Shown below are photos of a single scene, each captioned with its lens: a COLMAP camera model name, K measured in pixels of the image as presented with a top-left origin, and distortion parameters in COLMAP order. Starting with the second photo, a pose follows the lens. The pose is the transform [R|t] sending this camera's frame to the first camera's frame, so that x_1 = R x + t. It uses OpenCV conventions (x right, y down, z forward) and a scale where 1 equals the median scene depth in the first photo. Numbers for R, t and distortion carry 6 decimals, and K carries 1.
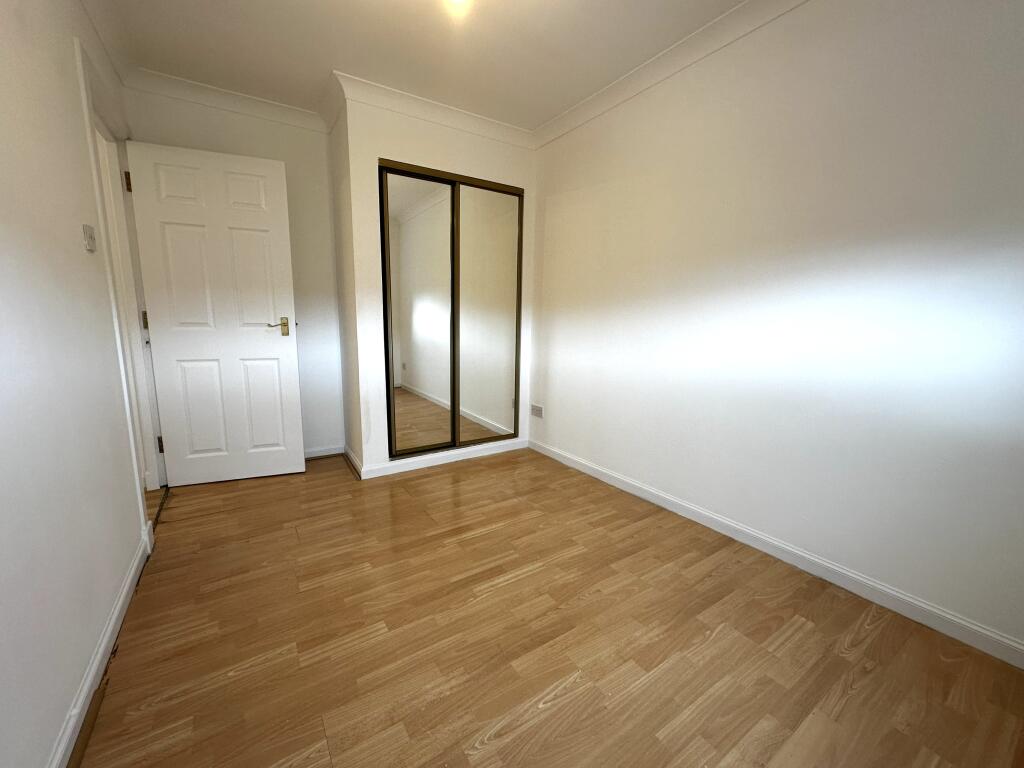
lens RADIAL K [[427.9, 0, 517.5], [0, 427.9, 382.8], [0, 0, 1]] dist [-0.002522, -0.000223]
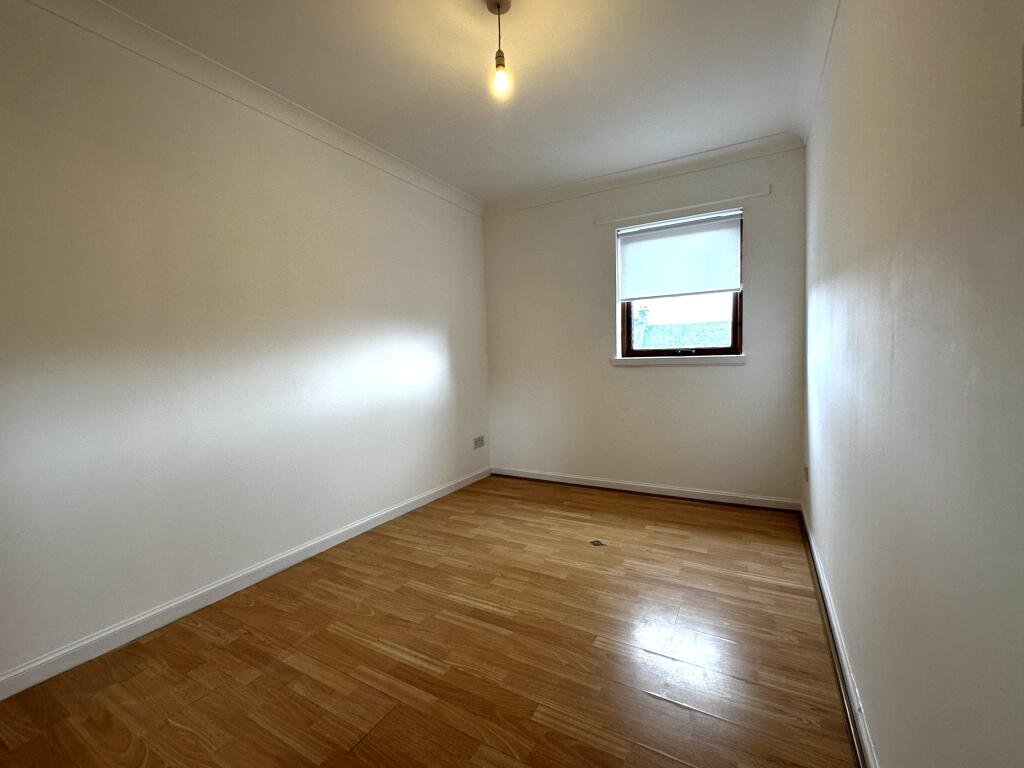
lens RADIAL K [[413.1, 0, 501.2], [0, 413.1, 384.3], [0, 0, 1]] dist [0.001052, 0.000143]
pose [[-0.423109, -0.057895, 0.904227, -0.895607], [0.156799, 0.978221, 0.136003, -0.208173], [-0.892408, 0.199327, -0.404816, 1.197982]]
